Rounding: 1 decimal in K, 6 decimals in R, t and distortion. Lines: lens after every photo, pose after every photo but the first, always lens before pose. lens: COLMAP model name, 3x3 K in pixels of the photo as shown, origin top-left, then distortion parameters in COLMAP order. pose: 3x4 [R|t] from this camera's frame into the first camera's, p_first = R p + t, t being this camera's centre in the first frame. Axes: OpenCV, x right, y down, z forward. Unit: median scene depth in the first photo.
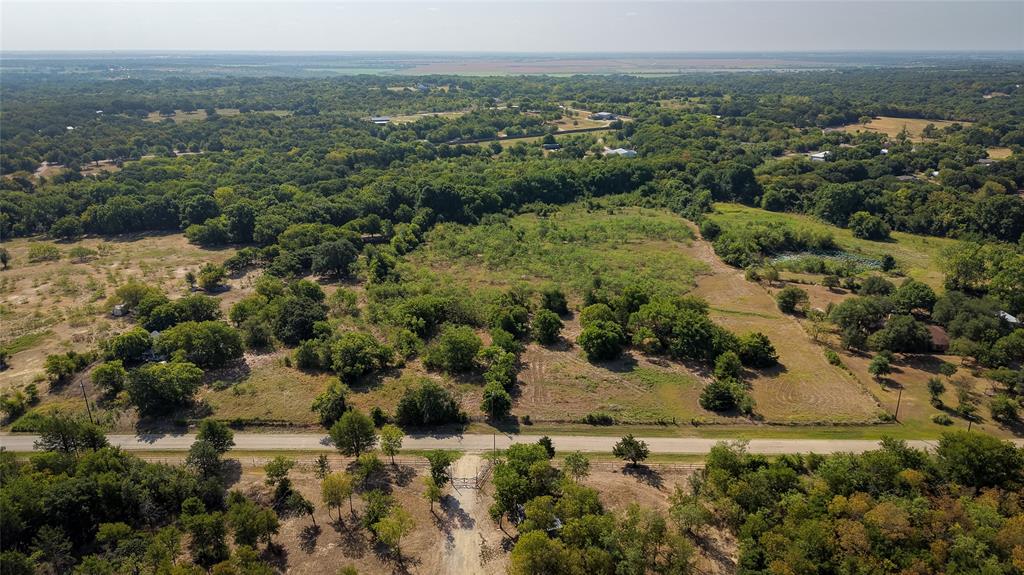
lens RADIAL K [[676.5, 0, 510.3], [0, 676.5, 291.5], [0, 0, 1]] dist [0.042060, -0.045757]
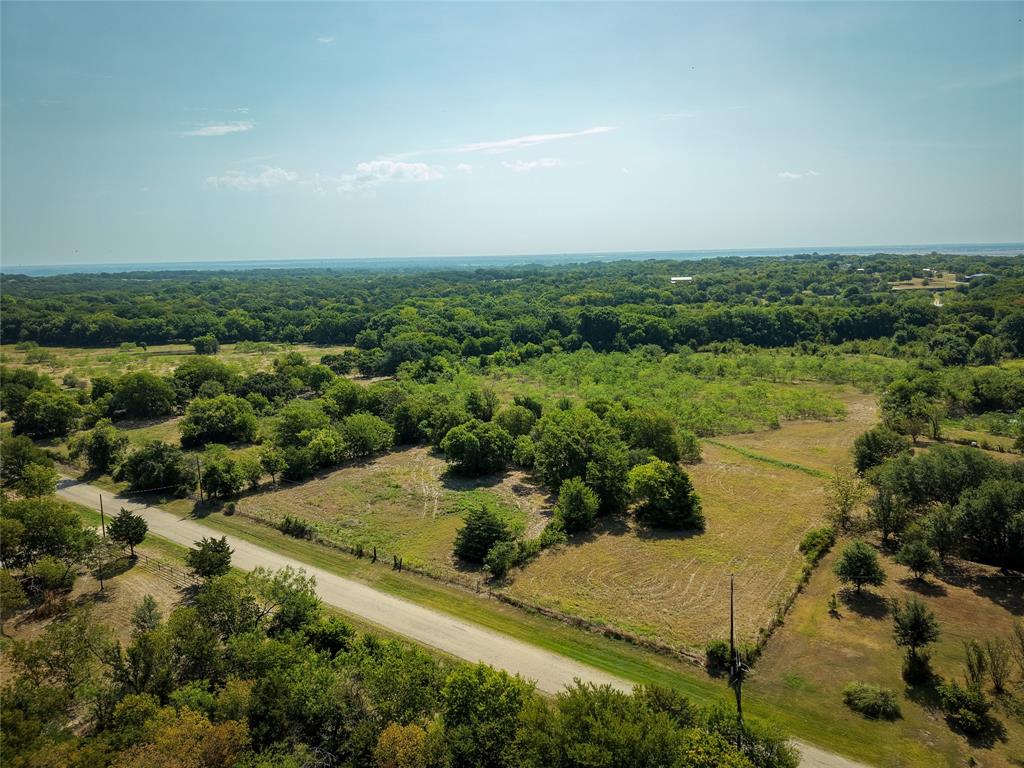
lens RADIAL K [[679.8, 0, 510.6], [0, 679.8, 382.1], [0, 0, 1]] dist [0.024065, -0.019761]
pose [[0.831652, 0.083951, -0.548915, 0.346235], [-0.163887, 0.981581, -0.098180, 0.043722], [0.530563, 0.171611, 0.830092, 0.287439]]
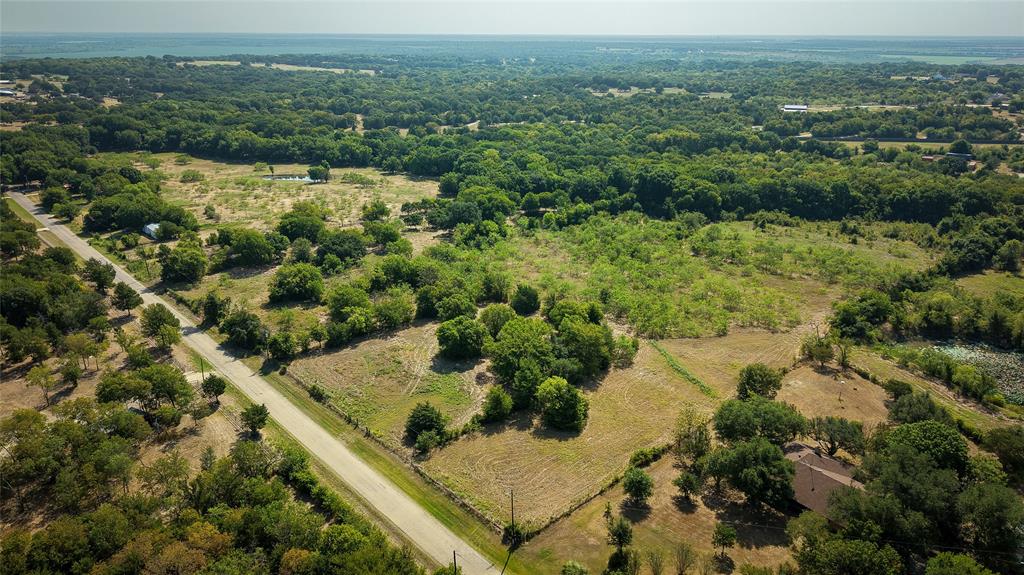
lens RADIAL K [[676.5, 0, 511.7], [0, 676.5, 287.9], [0, 0, 1]] dist [0.042060, -0.045757]
pose [[0.704583, 0.252157, -0.663309, 0.502420], [-0.242241, 0.964054, 0.109171, -0.071487], [0.666994, 0.083761, 0.740340, 0.236251]]
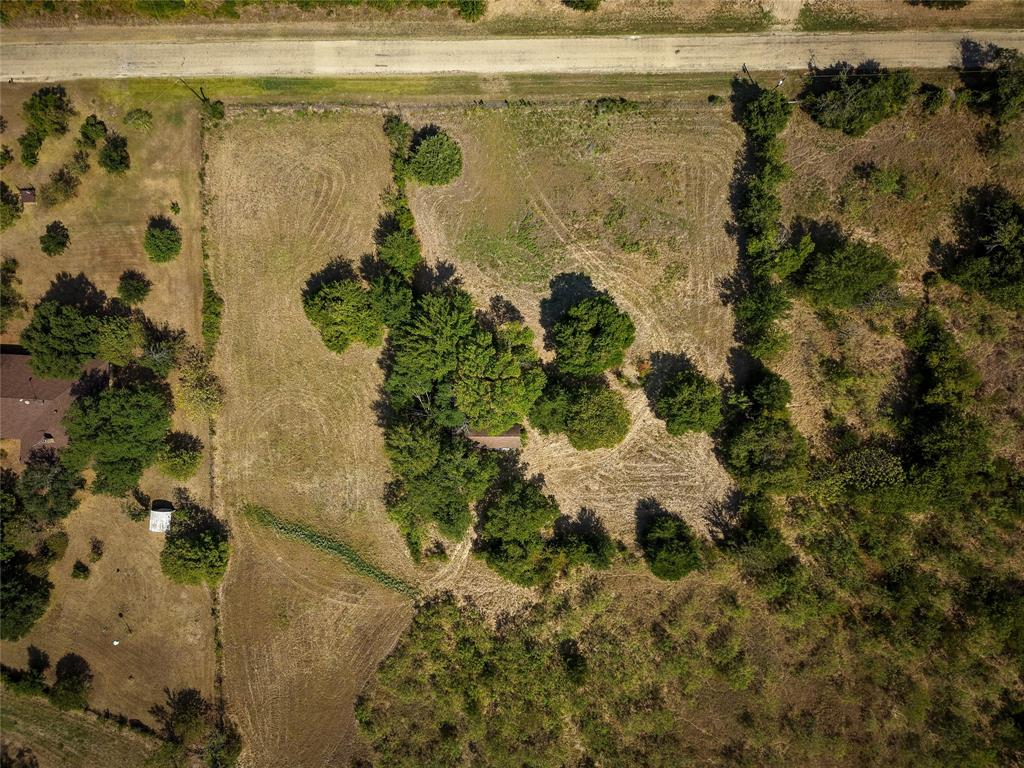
lens RADIAL K [[679.8, 0, 513.0], [0, 679.8, 387.4], [0, 0, 1]] dist [0.024065, -0.019761]
pose [[-0.998573, 0.052337, 0.010602, 0.129870], [-0.008267, -0.347669, 0.937581, -0.307587], [0.052756, 0.936155, 0.347606, 0.544259]]
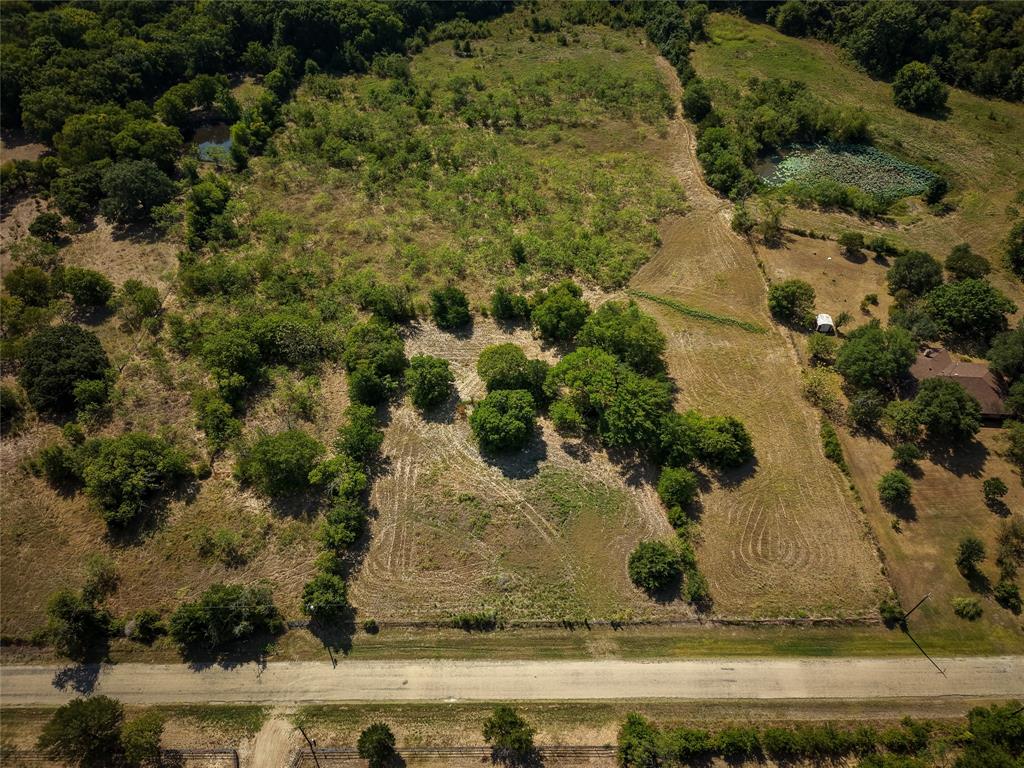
lens RADIAL K [[679.8, 0, 510.1], [0, 679.8, 383.8], [0, 0, 1]] dist [0.024065, -0.019761]
pose [[0.999132, -0.030153, 0.028729, 0.080652], [0.012602, 0.876349, 0.481513, -0.186114], [-0.039696, -0.480733, 0.875968, 0.272856]]
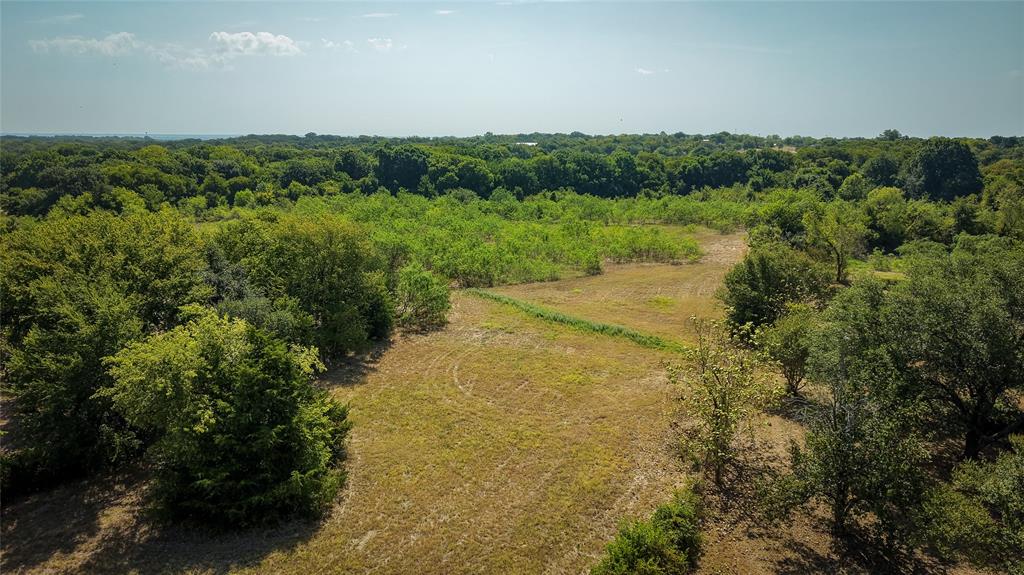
lens RADIAL K [[676.5, 0, 508.8], [0, 676.5, 296.0], [0, 0, 1]] dist [0.042060, -0.045757]
pose [[0.923474, 0.094457, -0.371852, 0.311817], [-0.135366, 0.987106, -0.085432, 0.036491], [0.358988, 0.129231, 0.924352, 0.533667]]
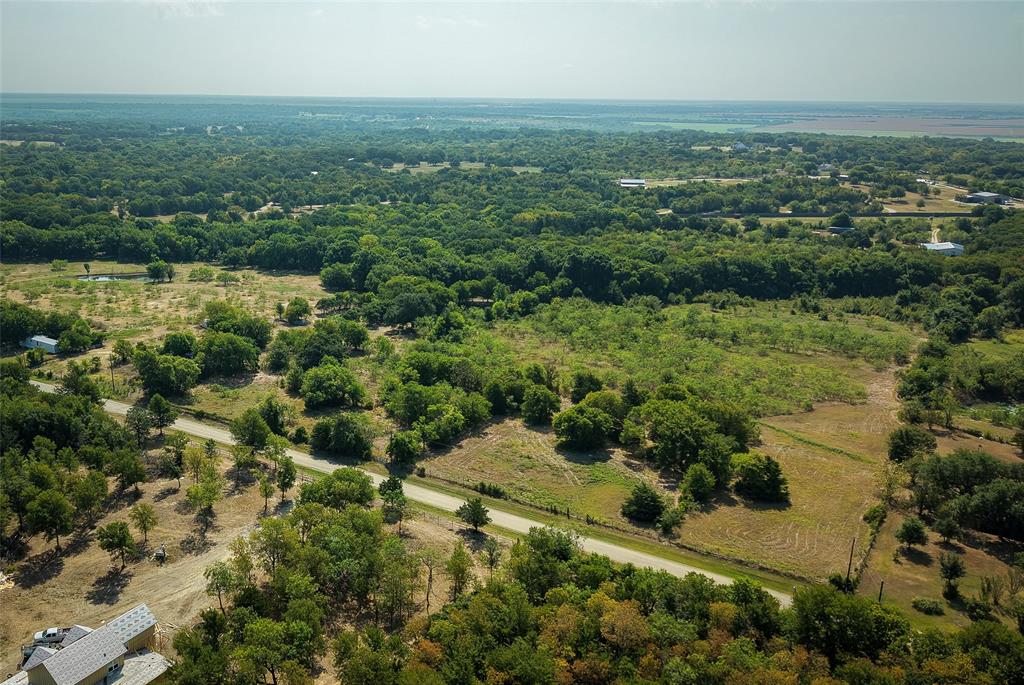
lens RADIAL K [[873.5, 0, 358.9], [0, 873.5, 379.7], [0, 0, 1]] dist [0.046117, -0.050719]
pose [[0.831651, 0.179017, -0.525652, 0.304869], [-0.195460, 0.980402, 0.024643, 0.026358], [0.519762, 0.082249, 0.850343, -0.053498]]
